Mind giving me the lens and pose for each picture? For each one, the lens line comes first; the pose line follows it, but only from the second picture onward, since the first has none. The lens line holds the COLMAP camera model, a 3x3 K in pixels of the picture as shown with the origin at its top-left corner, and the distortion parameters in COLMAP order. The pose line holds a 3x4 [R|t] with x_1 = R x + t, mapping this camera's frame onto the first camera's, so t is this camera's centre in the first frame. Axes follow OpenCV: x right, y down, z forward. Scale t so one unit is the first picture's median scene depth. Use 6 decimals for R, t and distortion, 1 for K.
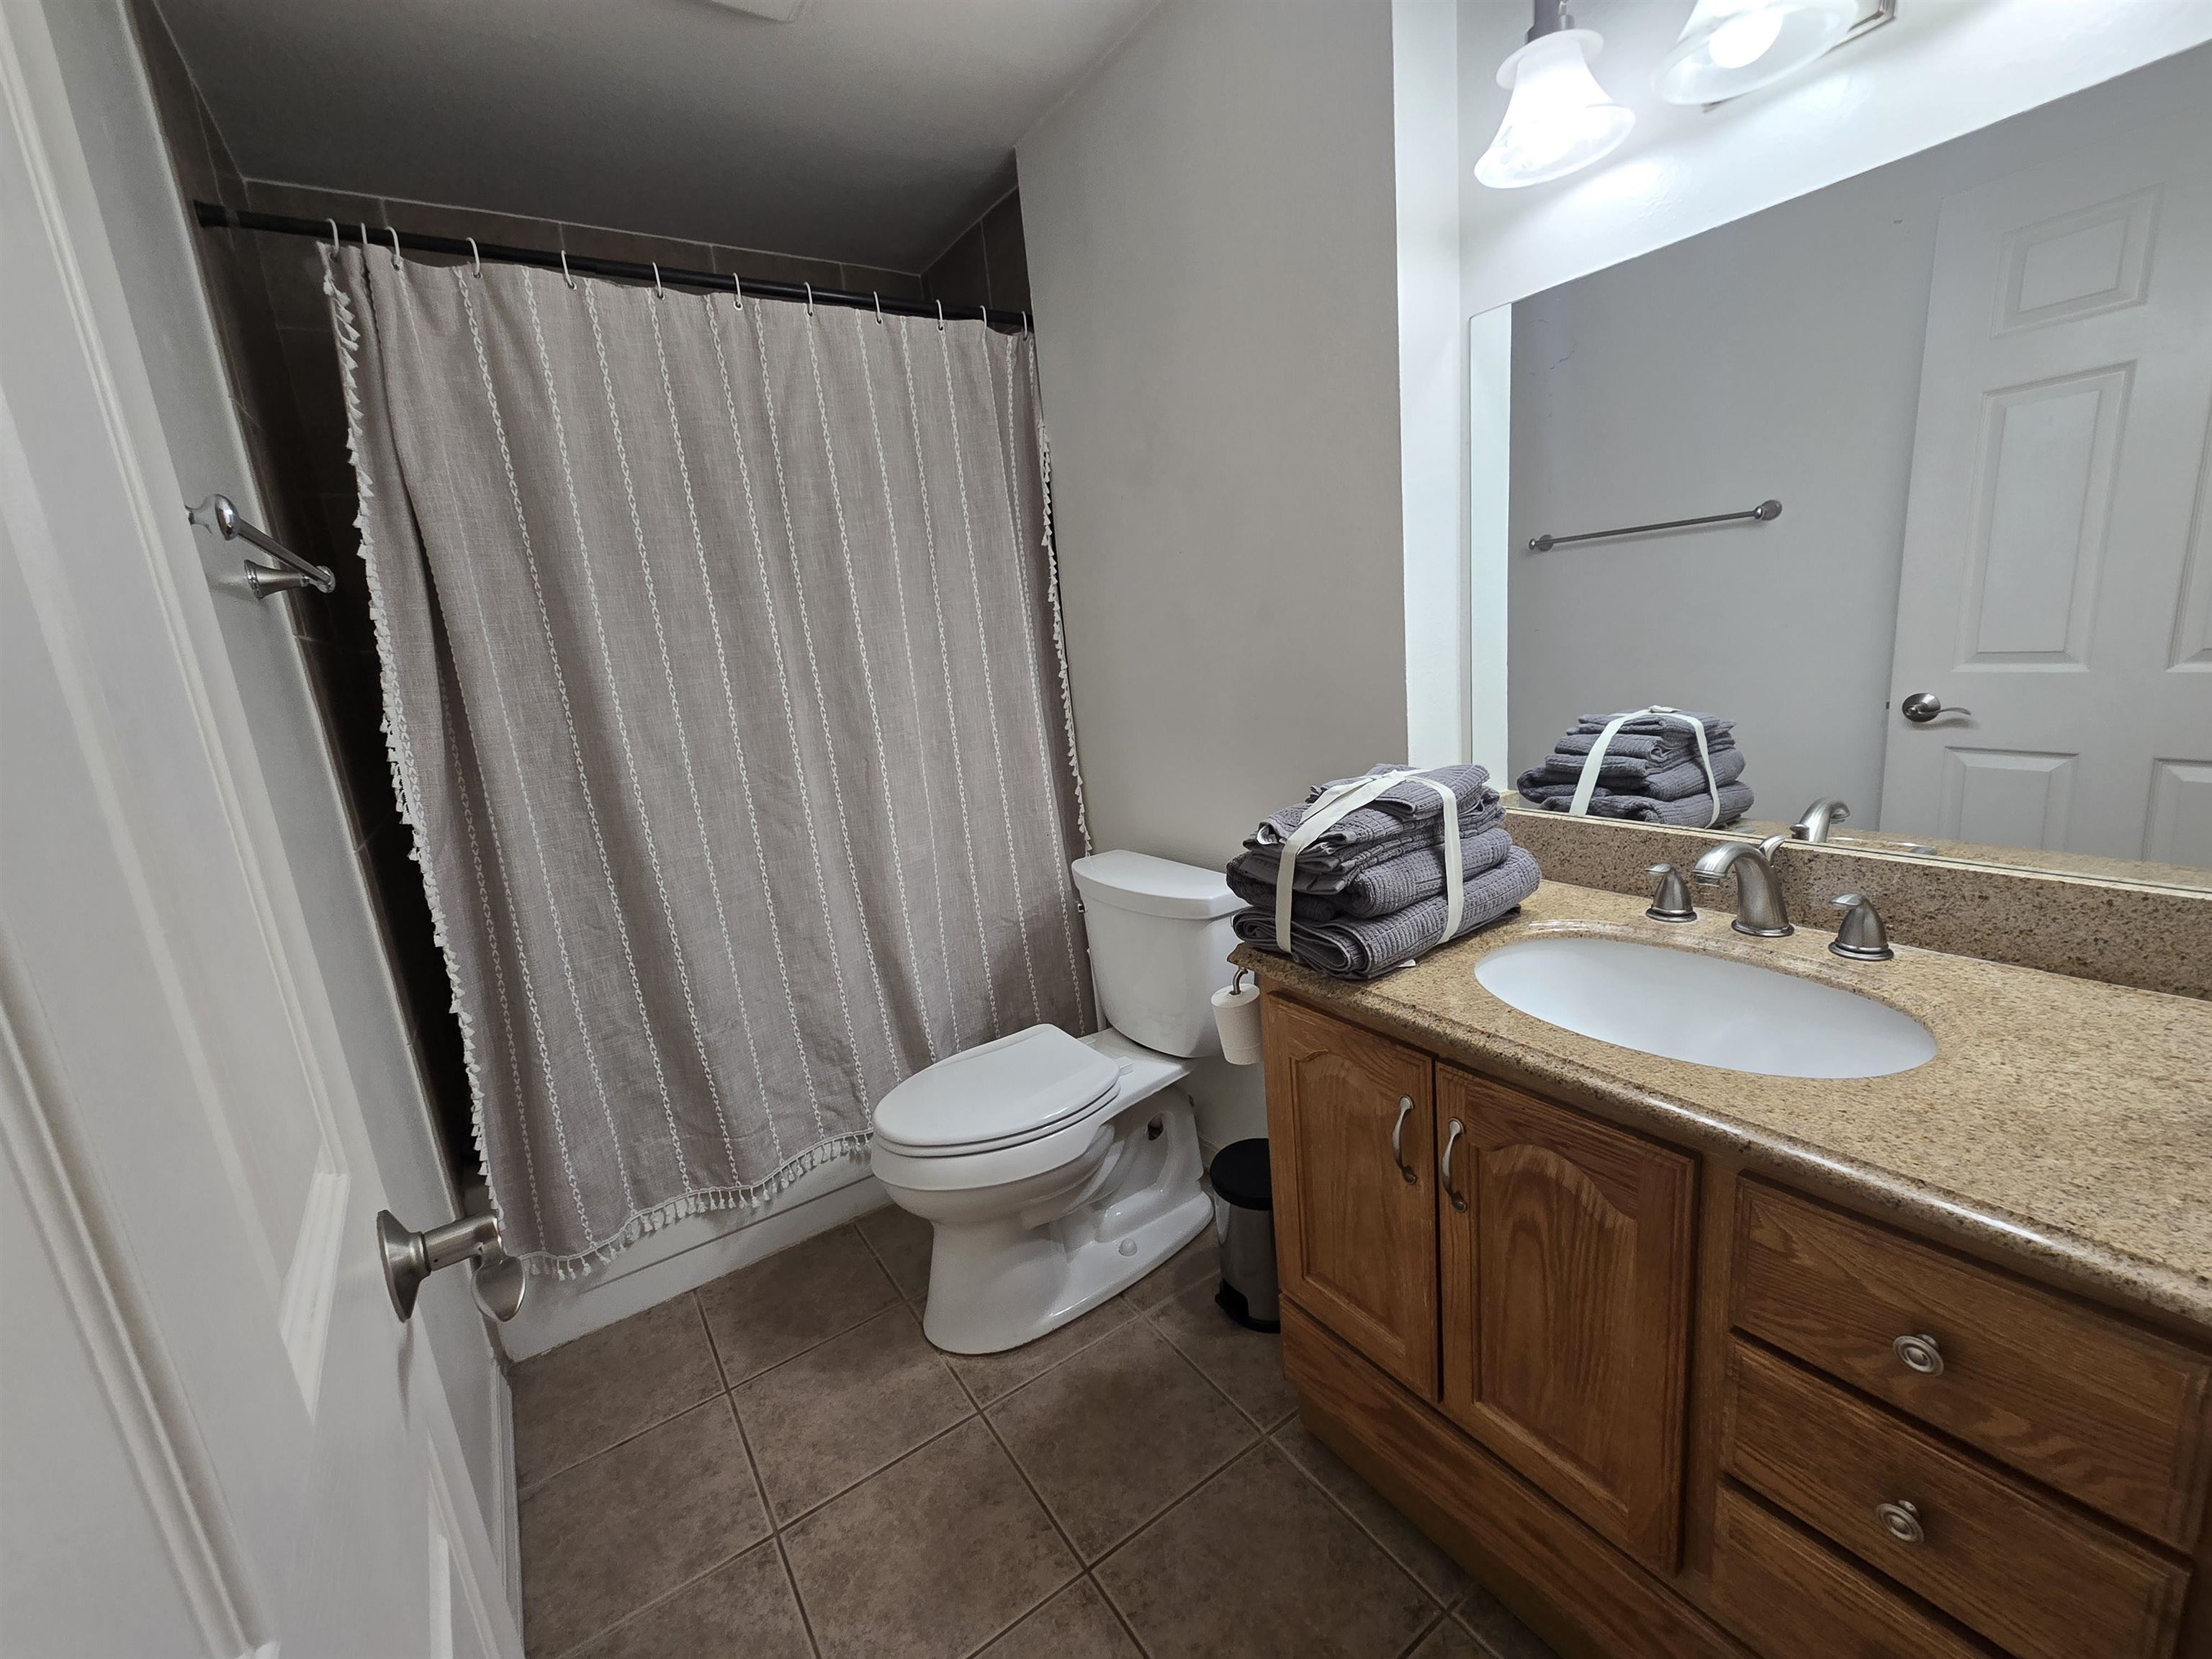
lens RADIAL K [[905.7, 0, 1107.9], [0, 905.7, 833.0], [0, 0, 1]] dist [-0.007650, 0.002675]
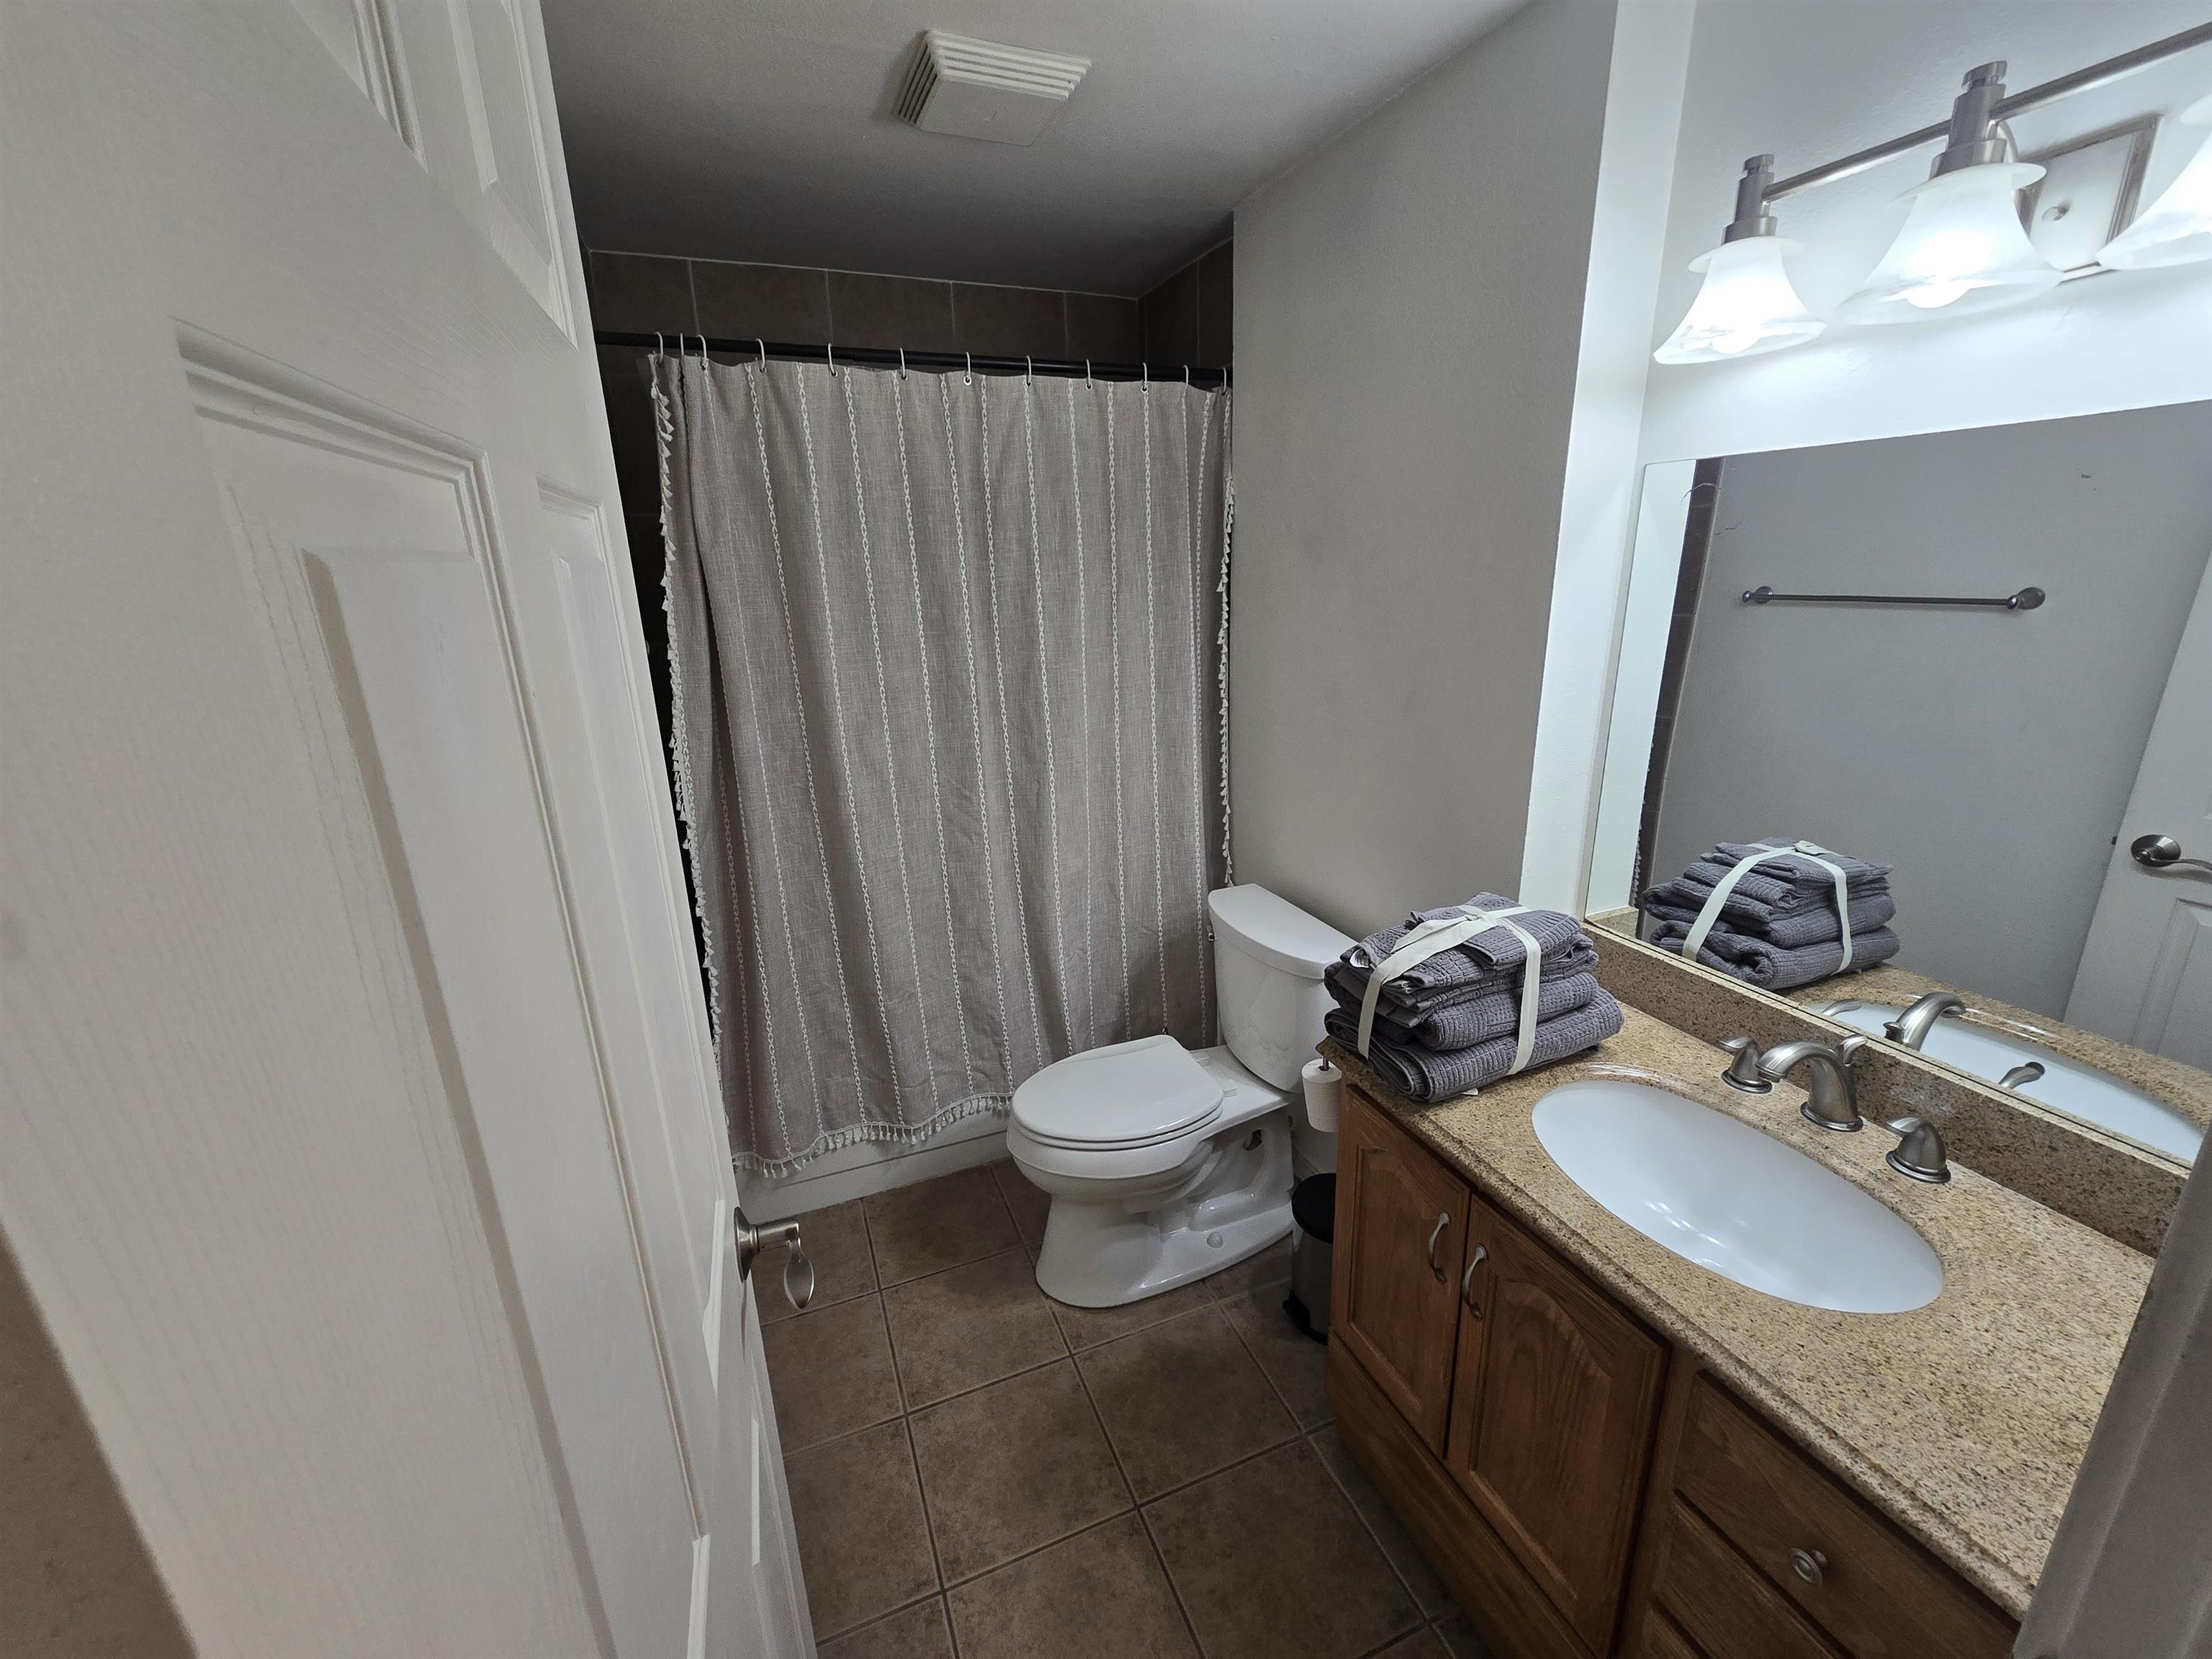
lens RADIAL K [[905.7, 0, 1104.7], [0, 905.7, 819.0], [0, 0, 1]] dist [-0.007650, 0.002675]
pose [[0.974913, 0.120774, -0.186970, 0.043962], [-0.105113, 0.990236, 0.091559, -0.198466], [0.196203, -0.069609, 0.978089, -0.136685]]
